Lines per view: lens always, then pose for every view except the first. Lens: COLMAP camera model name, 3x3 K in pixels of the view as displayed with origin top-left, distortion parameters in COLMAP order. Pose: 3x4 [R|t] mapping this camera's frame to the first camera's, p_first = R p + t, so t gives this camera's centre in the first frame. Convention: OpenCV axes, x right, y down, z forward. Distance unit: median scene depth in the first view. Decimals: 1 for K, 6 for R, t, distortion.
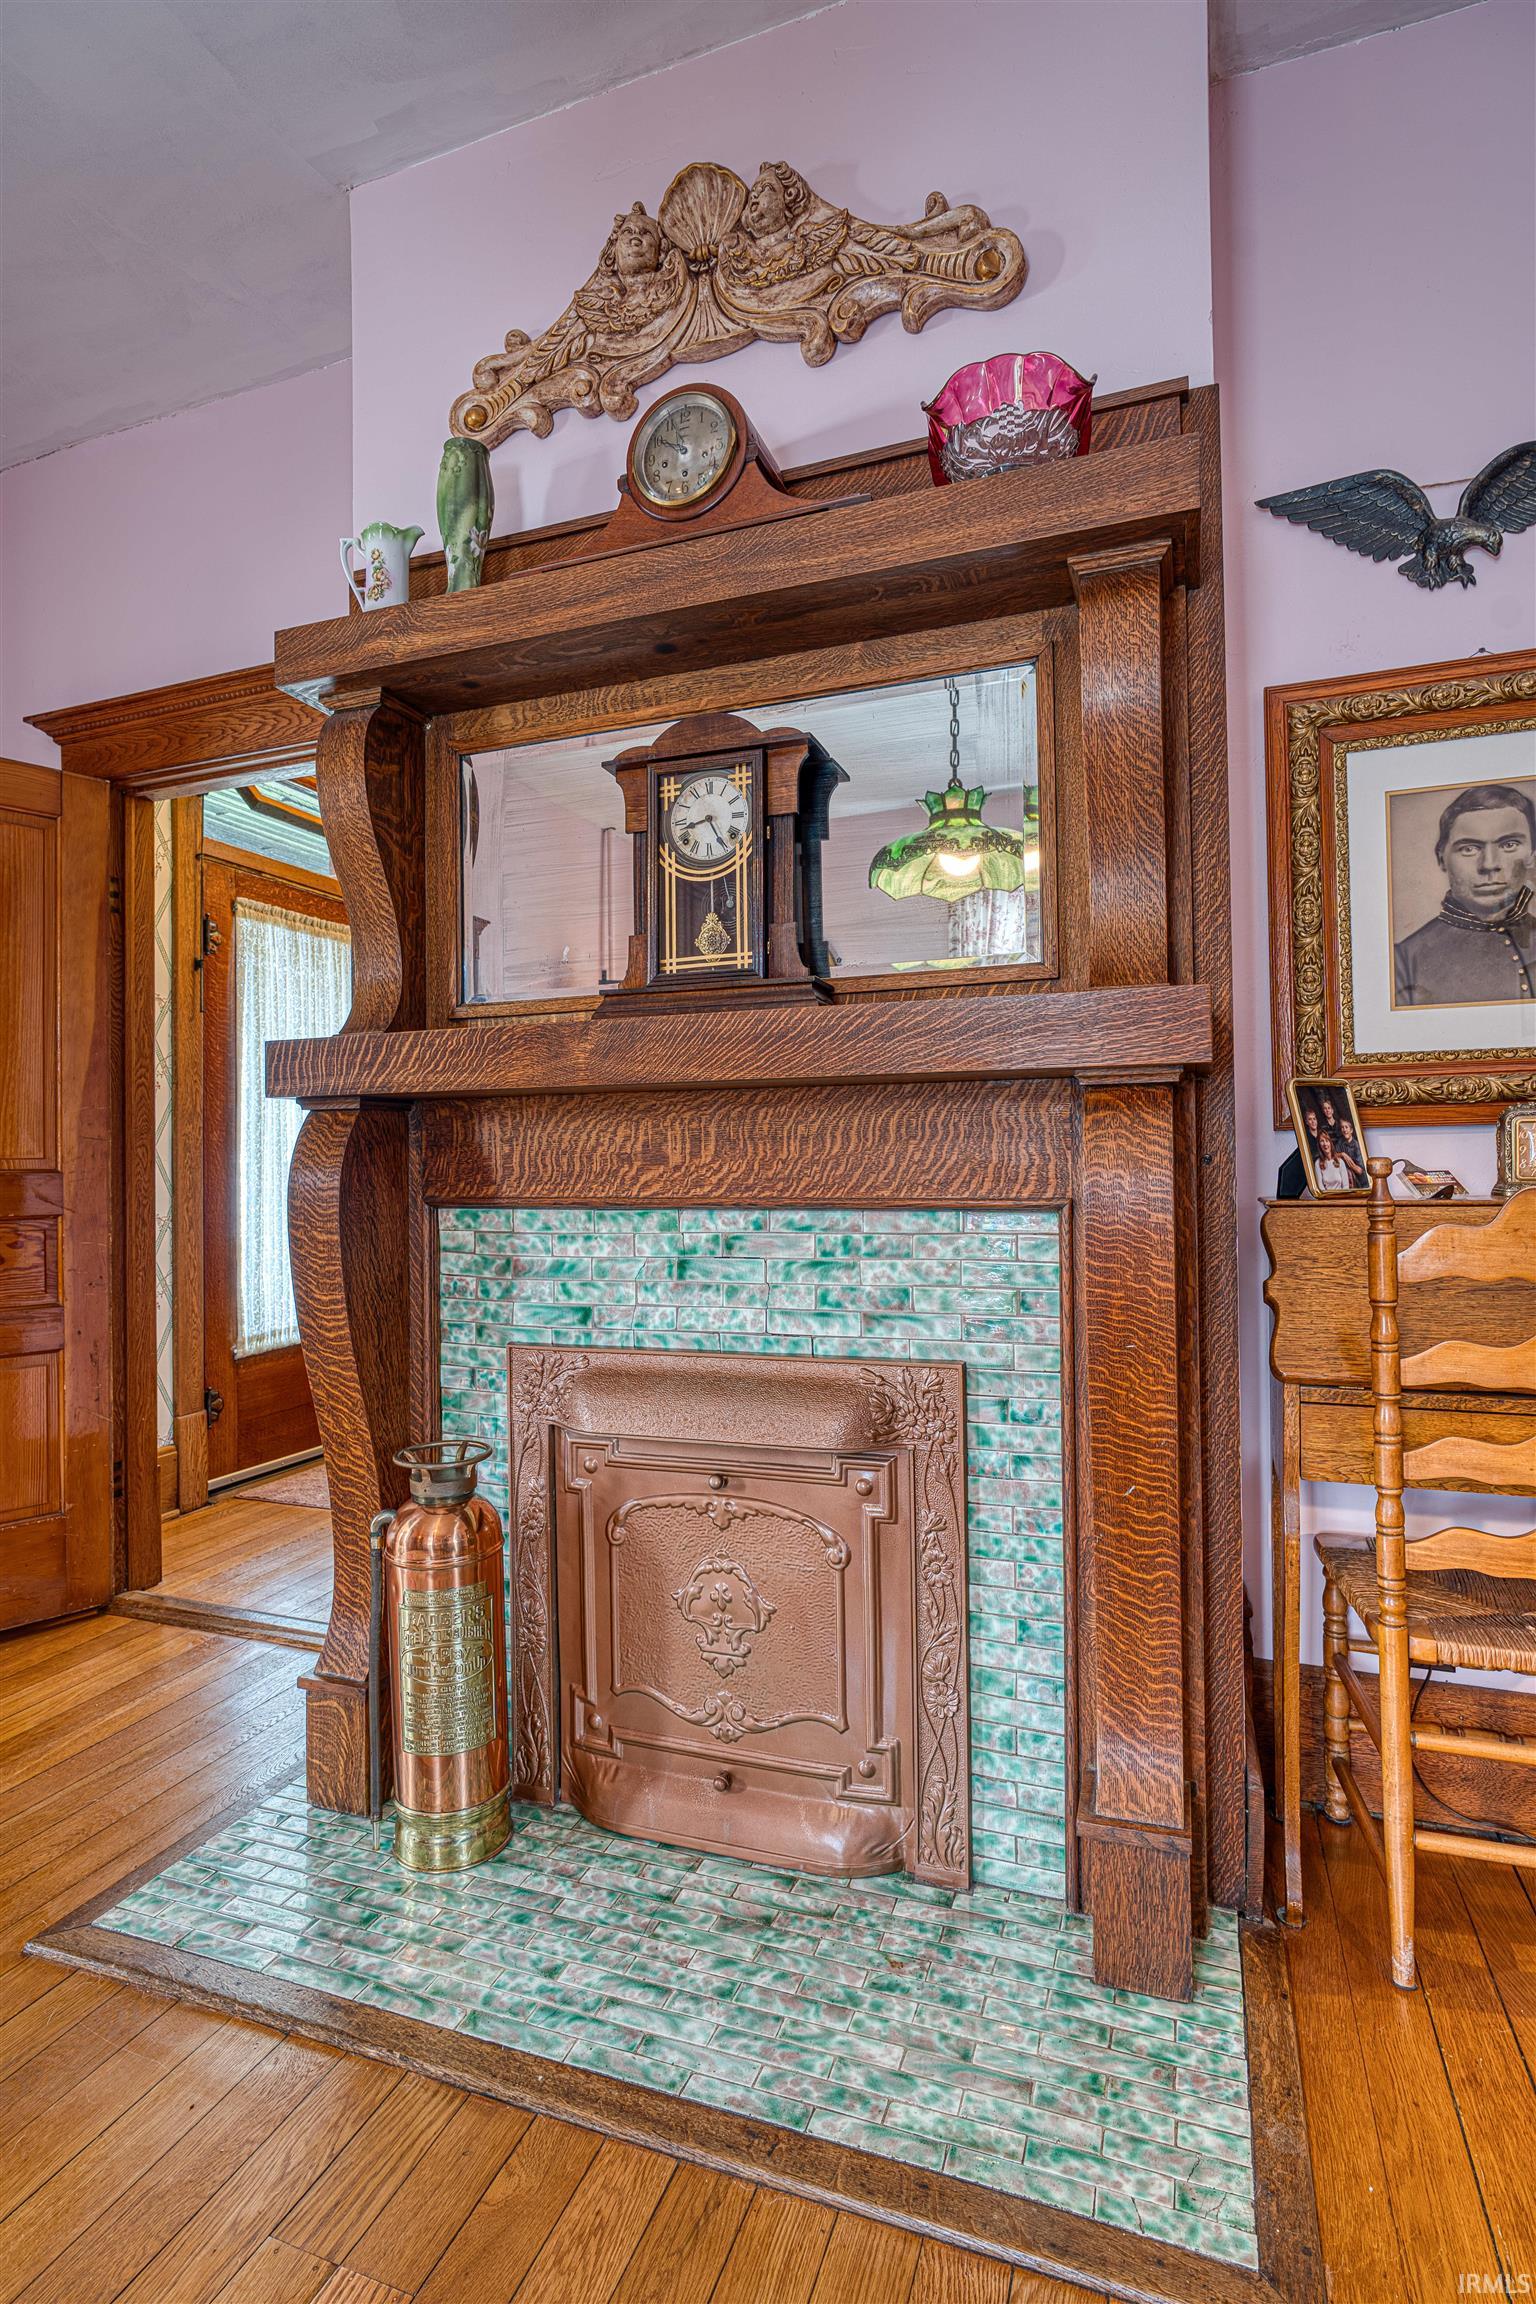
lens RADIAL K [[1154.0, 0, 764.6], [0, 1154.0, 1155.5], [0, 0, 1]] dist [-0.008773, 0.001824]
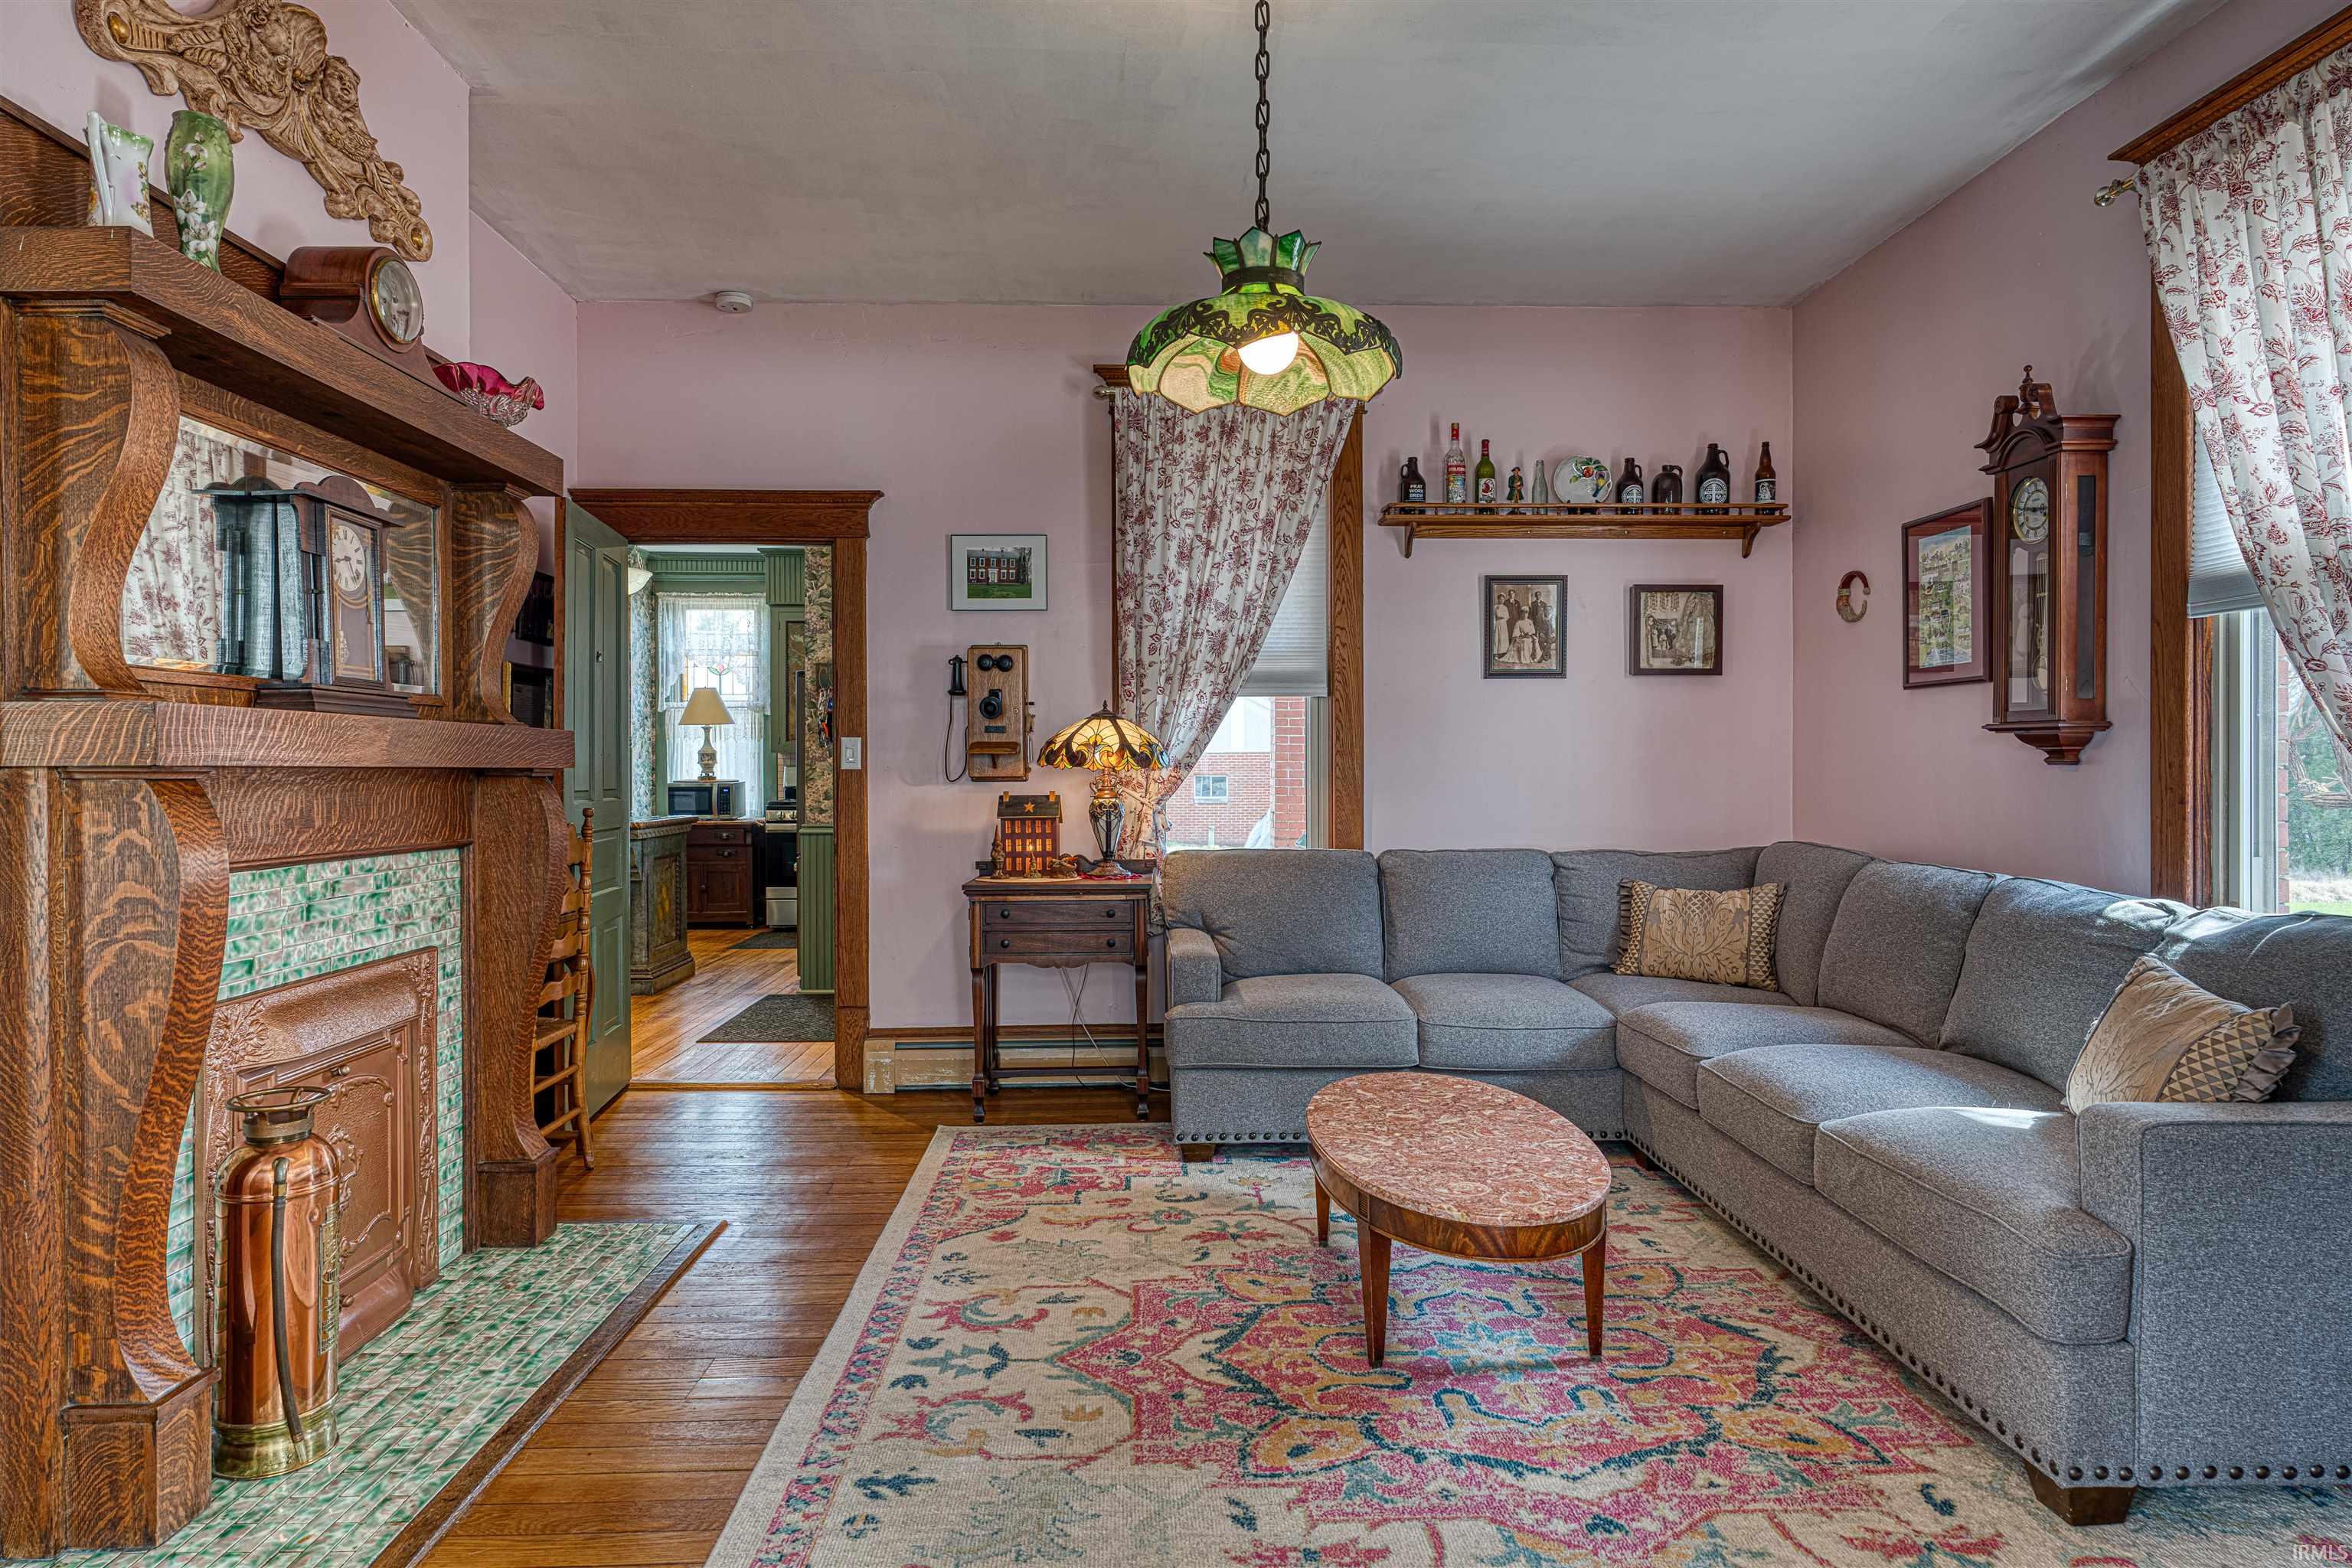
lens RADIAL K [[1341.4, 0, 1177.2], [0, 1341.4, 780.5], [0, 0, 1]] dist [-0.005278, 0.002604]
pose [[-0.372860, 0.004023, 0.927879, -1.803781], [-0.003229, 0.999979, -0.005633, -0.038047], [-0.927882, -0.005096, -0.372839, 0.699989]]
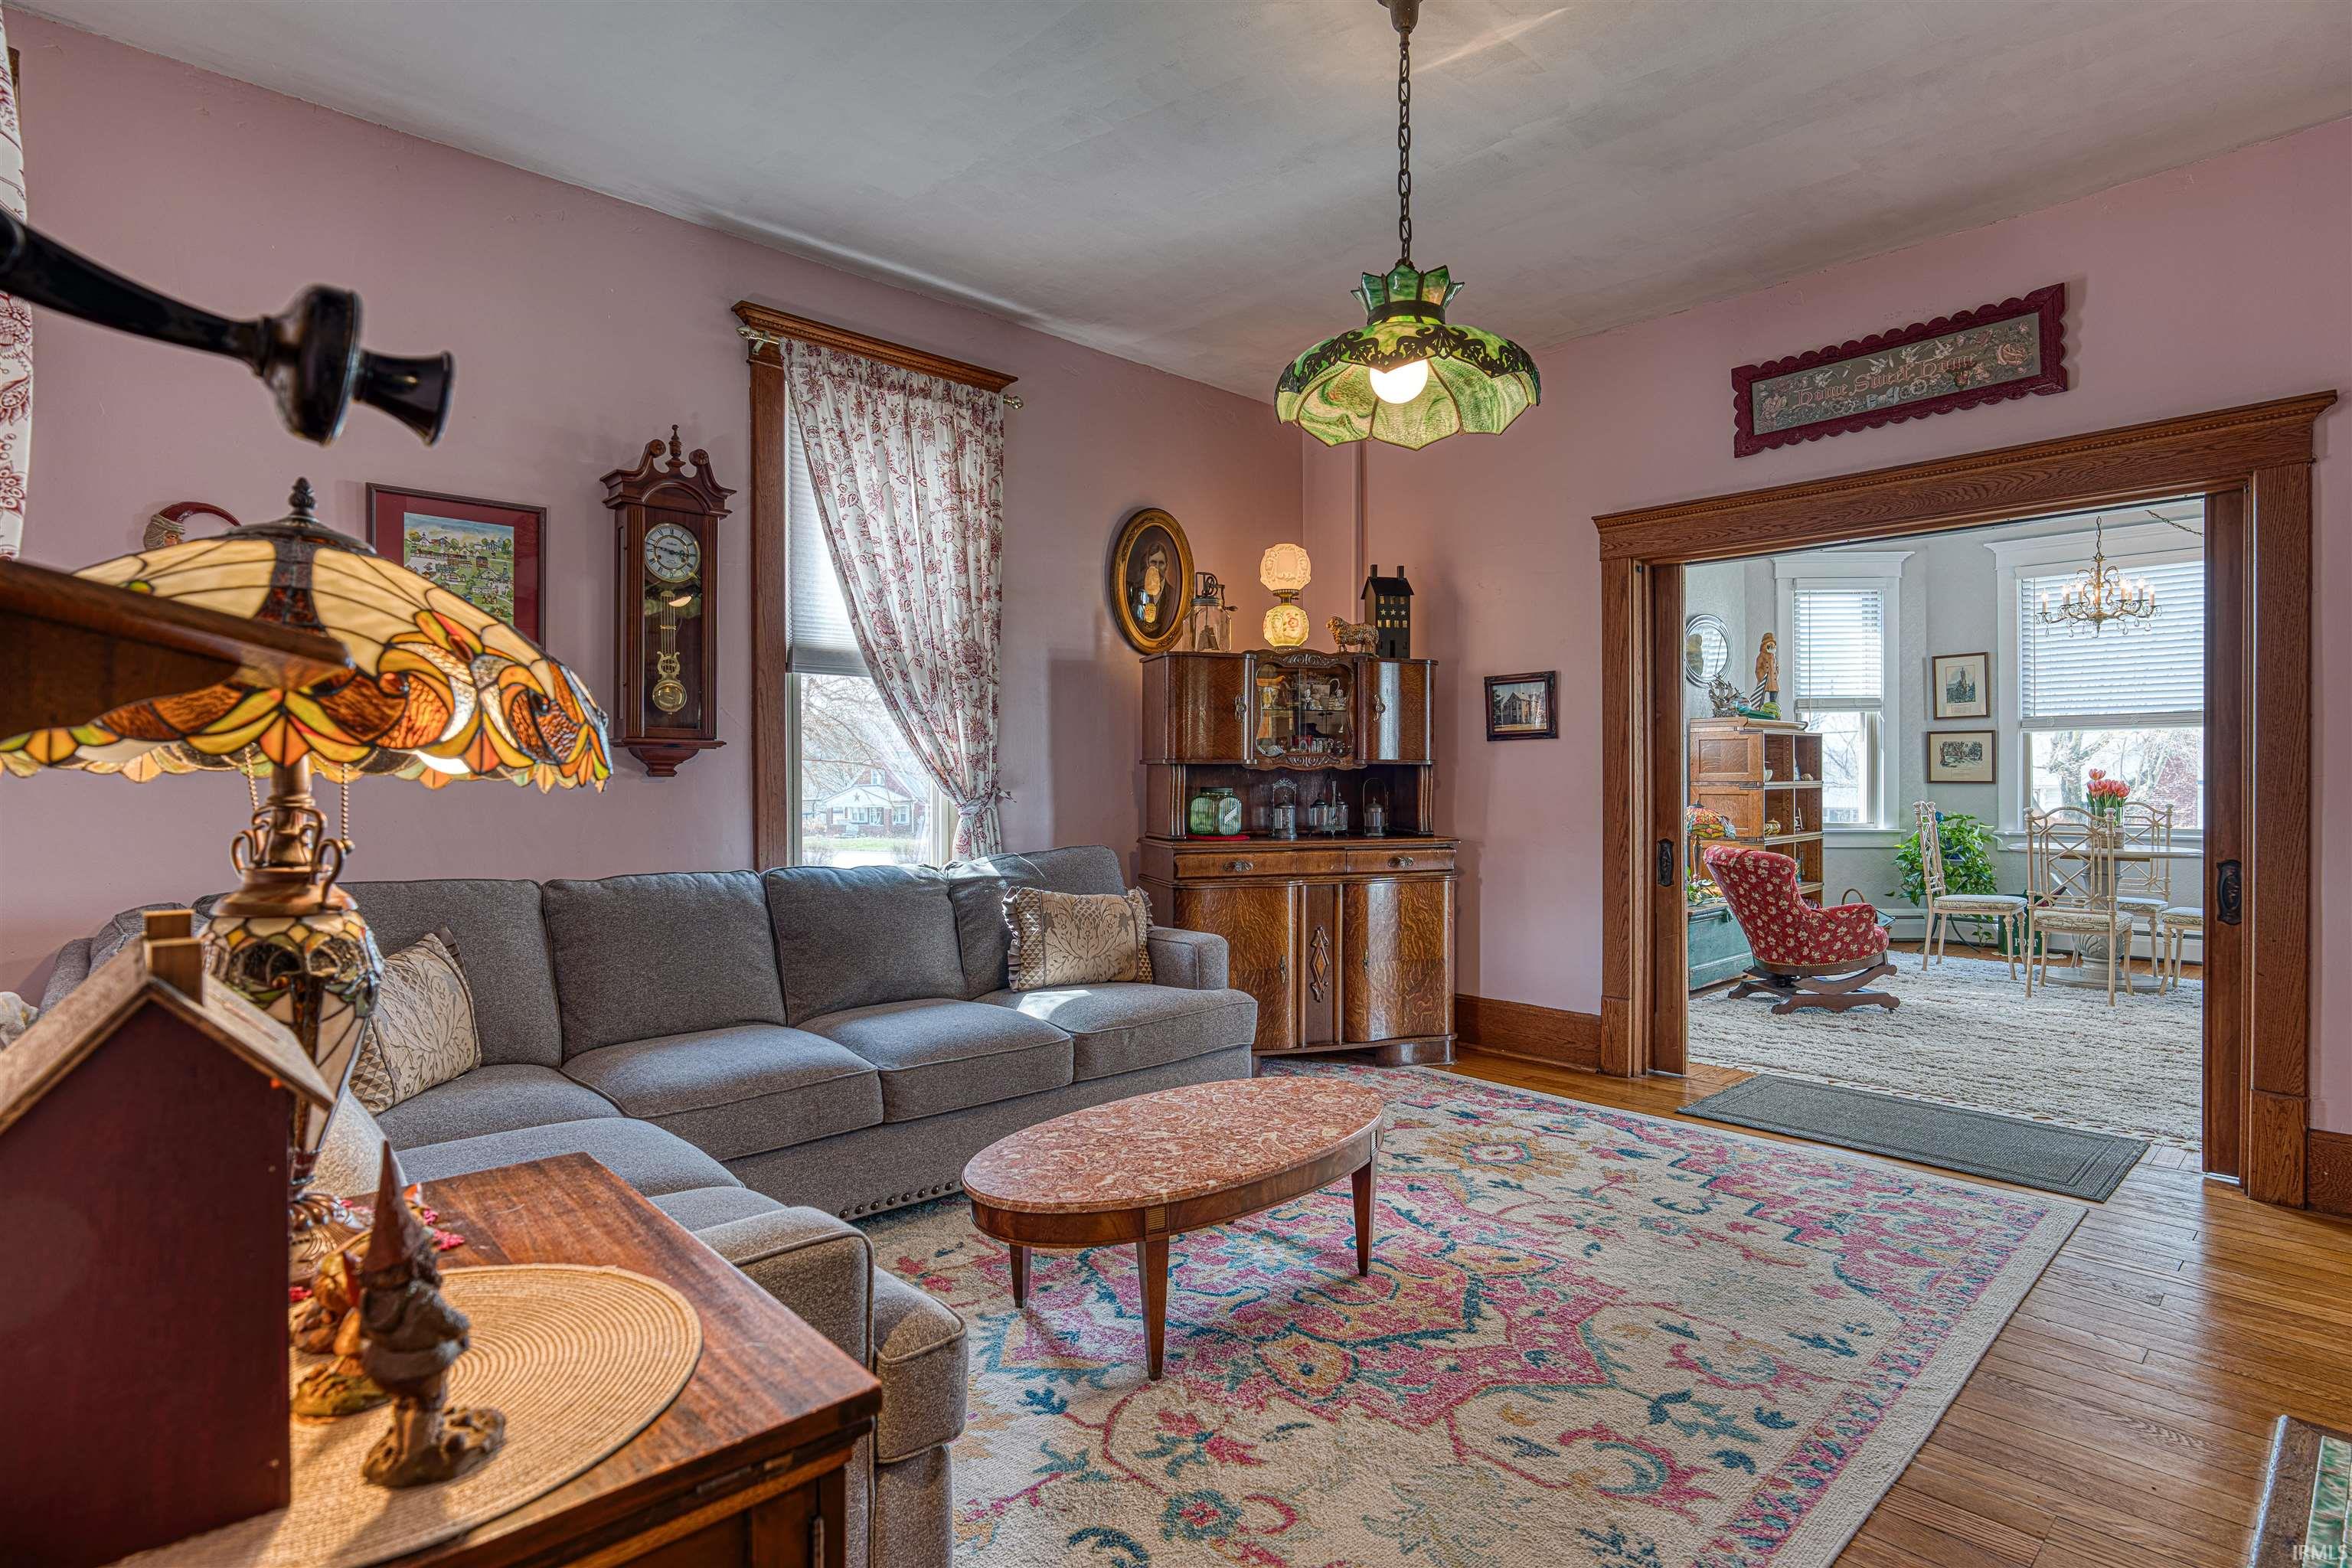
lens RADIAL K [[1178.0, 0, 1179.8], [0, 1178.0, 775.8], [0, 0, 1]] dist [-0.008773, 0.001824]
pose [[-0.445624, 0.013828, -0.895113, 1.008552], [0.018327, 0.999812, 0.006322, -0.075110], [0.895033, -0.013588, -0.445794, 0.423672]]
